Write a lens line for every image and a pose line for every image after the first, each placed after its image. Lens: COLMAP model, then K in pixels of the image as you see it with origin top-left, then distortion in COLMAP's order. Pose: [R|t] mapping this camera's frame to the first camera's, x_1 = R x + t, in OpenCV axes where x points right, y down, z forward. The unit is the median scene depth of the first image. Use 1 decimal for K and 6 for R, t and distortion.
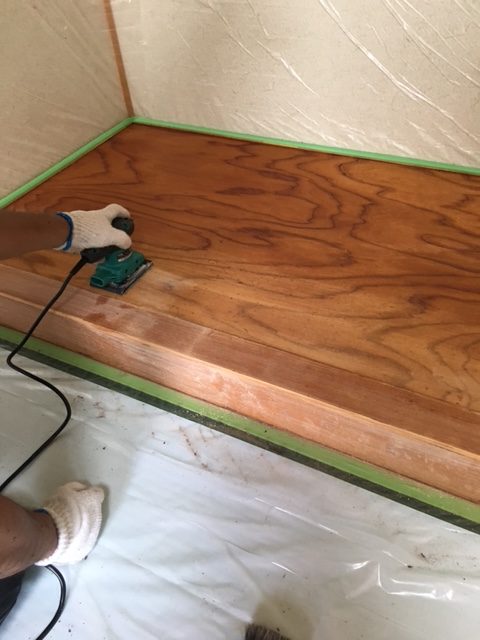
lens RADIAL K [[538.3, 0, 242.3], [0, 538.3, 318.9], [0, 0, 1]] dist [0.072050, -0.093287]
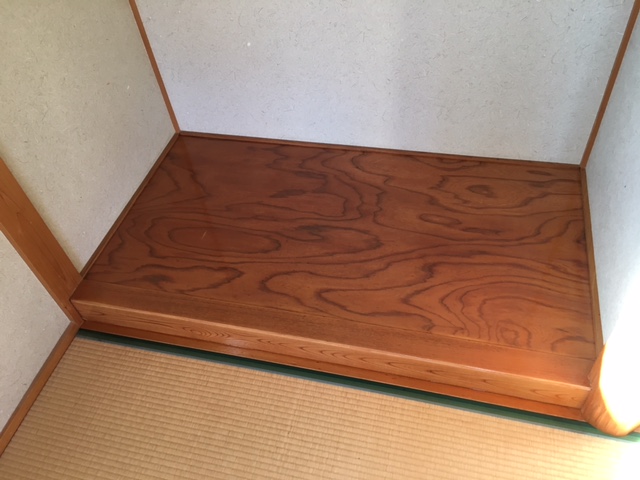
lens RADIAL K [[538.3, 0, 318.7], [0, 538.3, 237.4], [0, 0, 1]] dist [0.072050, -0.093287]
pose [[0.973006, -0.180854, 0.143354, -0.154050], [0.170231, 0.981878, 0.083294, -0.246777], [-0.155820, -0.056642, 0.986160, -0.396798]]
